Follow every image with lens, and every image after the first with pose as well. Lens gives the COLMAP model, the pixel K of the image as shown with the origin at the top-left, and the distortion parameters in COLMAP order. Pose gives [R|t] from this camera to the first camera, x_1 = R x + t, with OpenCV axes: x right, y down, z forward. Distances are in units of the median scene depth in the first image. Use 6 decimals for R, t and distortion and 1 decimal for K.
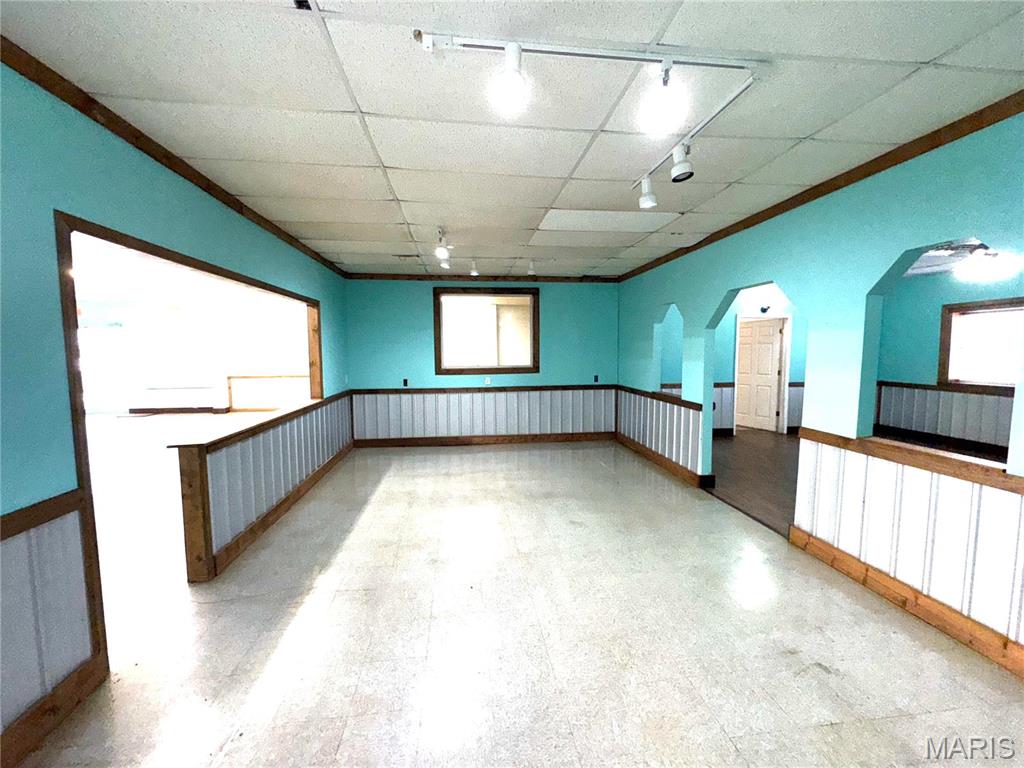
lens RADIAL K [[409.9, 0, 512.1], [0, 409.9, 386.0], [0, 0, 1]] dist [-0.000996, 0.000069]
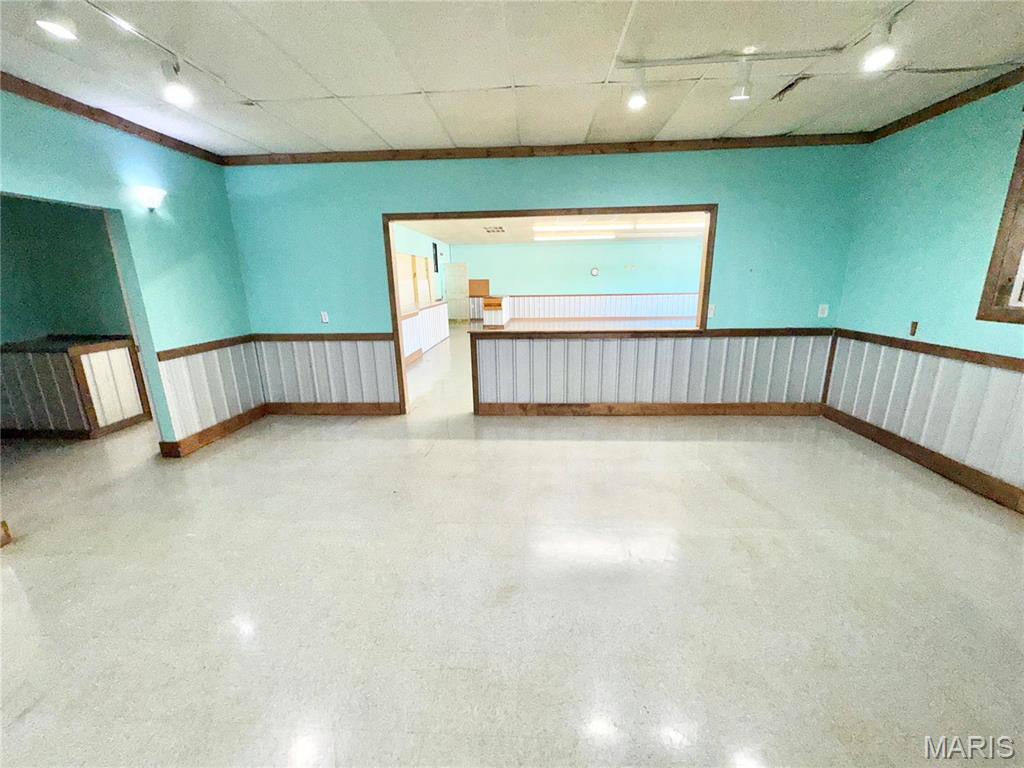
lens RADIAL K [[407.7, 0, 512.0], [0, 407.7, 384.0], [0, 0, 1]] dist [-0.001153, -0.000038]
pose [[-0.188360, 0.246926, -0.950551, 0.536534], [-0.069608, 0.962086, 0.263716, -0.064798], [0.979630, 0.115840, -0.164031, 0.960461]]
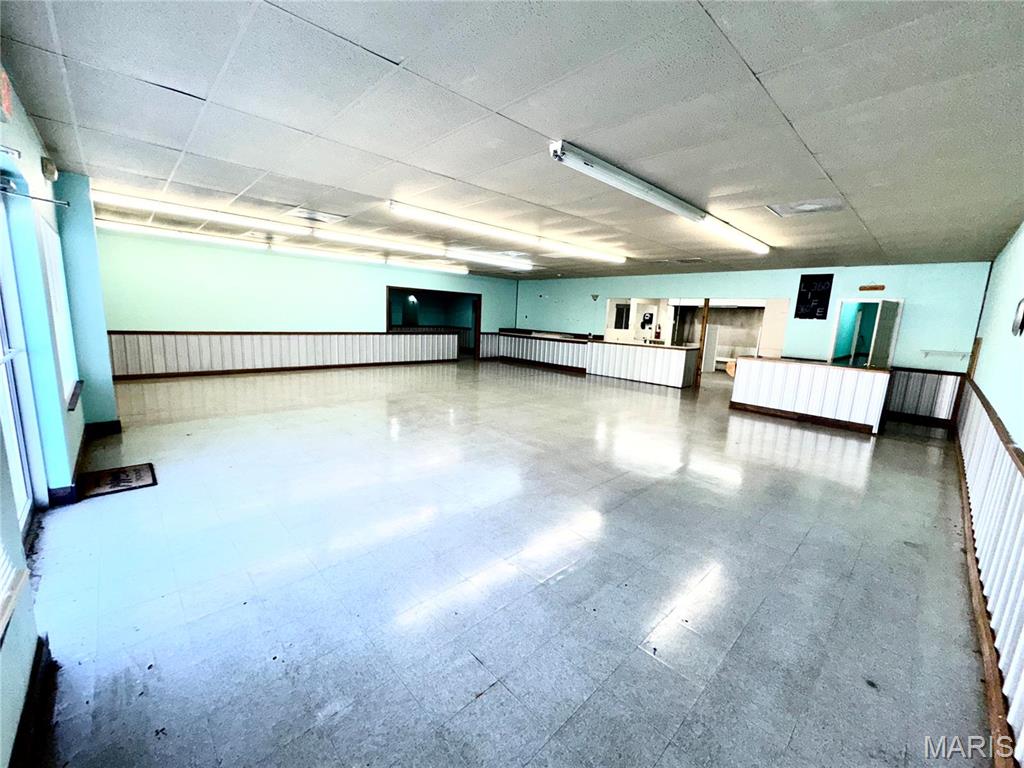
lens RADIAL K [[407.7, 0, 512.0], [0, 407.7, 384.0], [0, 0, 1]] dist [-0.001153, -0.000038]
pose [[-0.595122, -0.159216, 0.787705, -3.284908], [0.027021, 0.975659, 0.217621, -0.185526], [-0.803181, 0.150796, -0.576334, 2.187548]]
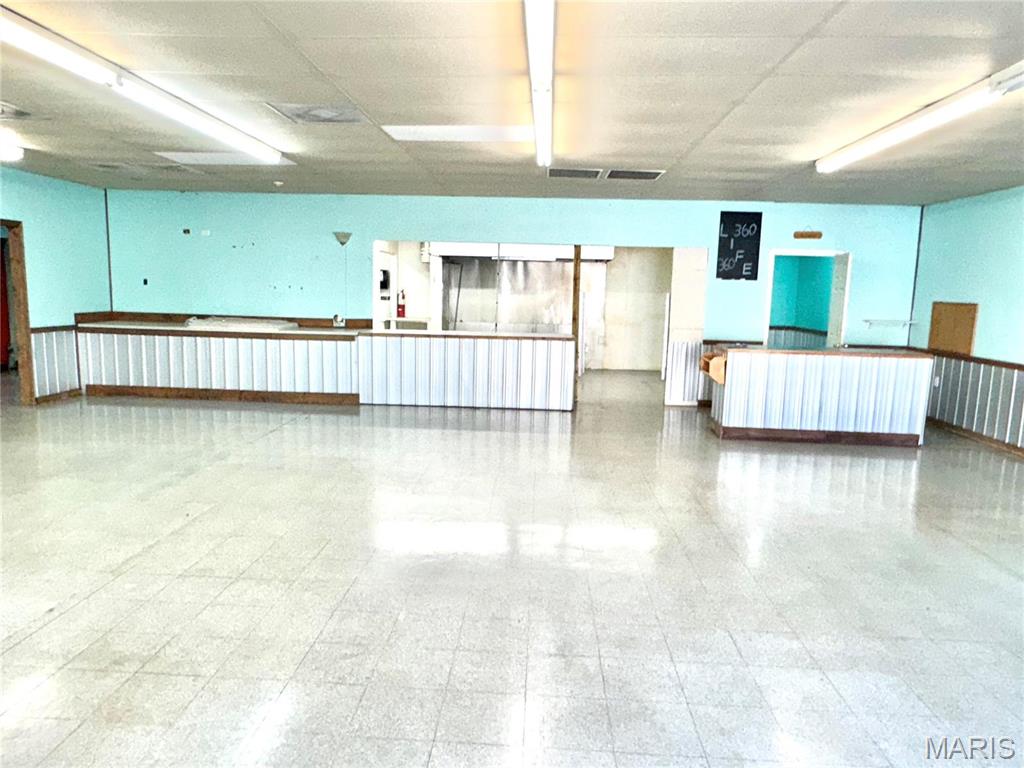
lens RADIAL K [[700.8, 0, 505.7], [0, 700.8, 385.8], [0, 0, 1]] dist [0.003124, 0.000362]
pose [[-0.983535, -0.049566, 0.173788, -2.202080], [-0.009493, 0.974494, 0.224211, -0.187332], [-0.180469, 0.218869, -0.958920, 2.161568]]
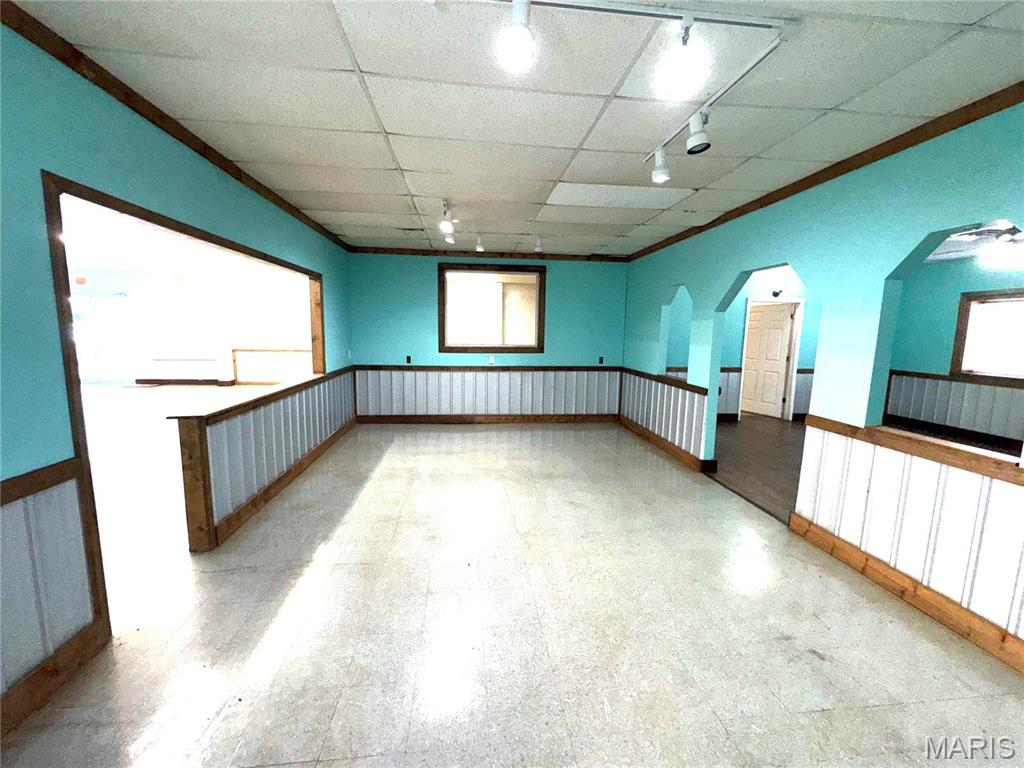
lens RADIAL K [[409.9, 0, 512.1], [0, 409.9, 386.0], [0, 0, 1]] dist [-0.000996, 0.000069]
pose [[0.999632, 0.024770, -0.011016, 0.004604], [-0.024200, 0.998497, 0.049183, 0.001053], [0.012217, -0.048898, 0.998729, 0.011724]]
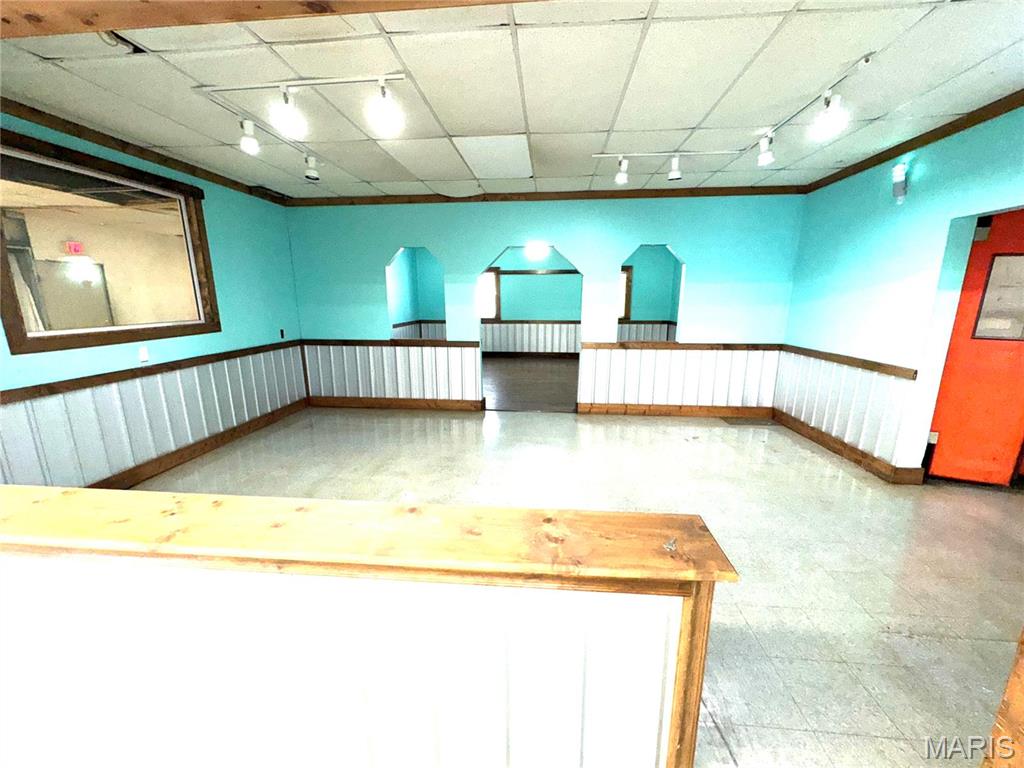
lens RADIAL K [[407.7, 0, 512.0], [0, 407.7, 384.0], [0, 0, 1]] dist [-0.001153, -0.000038]
pose [[0.222556, -0.198799, 0.954436, -0.743555], [0.087334, 0.979118, 0.183575, -0.047646], [-0.971000, 0.042499, 0.235271, 0.702513]]
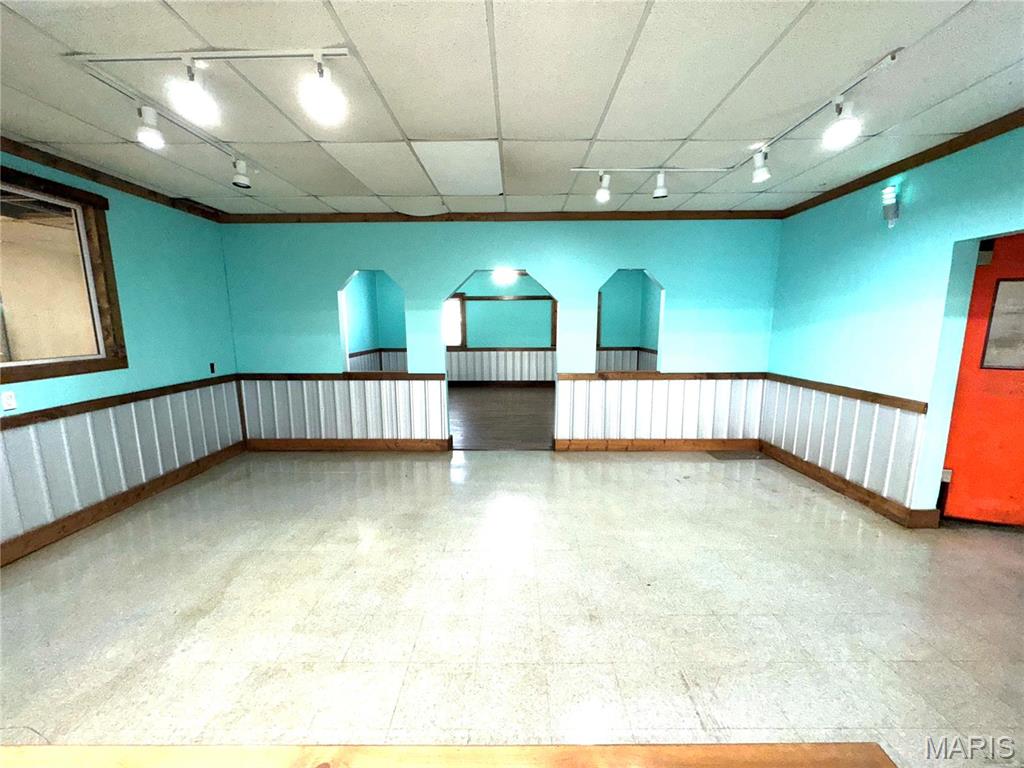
lens RADIAL K [[407.7, 0, 512.0], [0, 407.7, 384.0], [0, 0, 1]] dist [-0.001153, -0.000038]
pose [[0.137134, -0.142911, 0.980189, -0.620864], [0.092010, 0.987097, 0.131046, -0.056971], [-0.986270, 0.072216, 0.148514, 0.743483]]
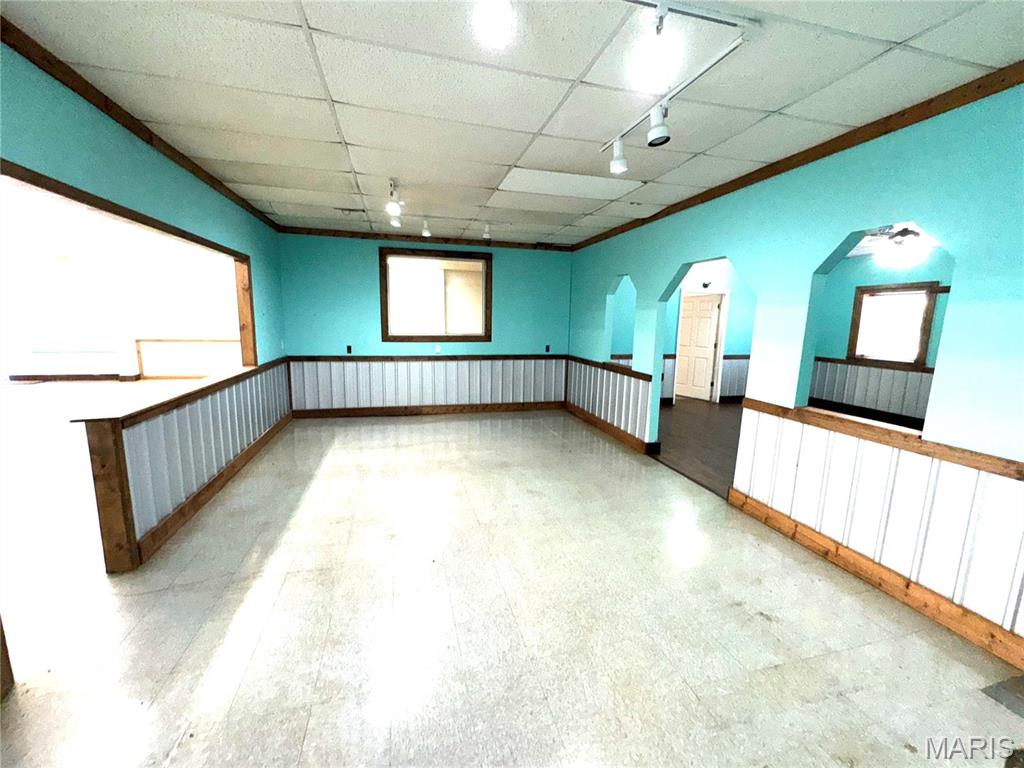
lens RADIAL K [[409.9, 0, 512.1], [0, 409.9, 386.0], [0, 0, 1]] dist [-0.000996, 0.000069]
pose [[0.990377, 0.003468, 0.138352, -0.032872], [-0.013957, 0.997092, 0.074914, -0.000830], [-0.137690, -0.076124, 0.987546, 0.026033]]
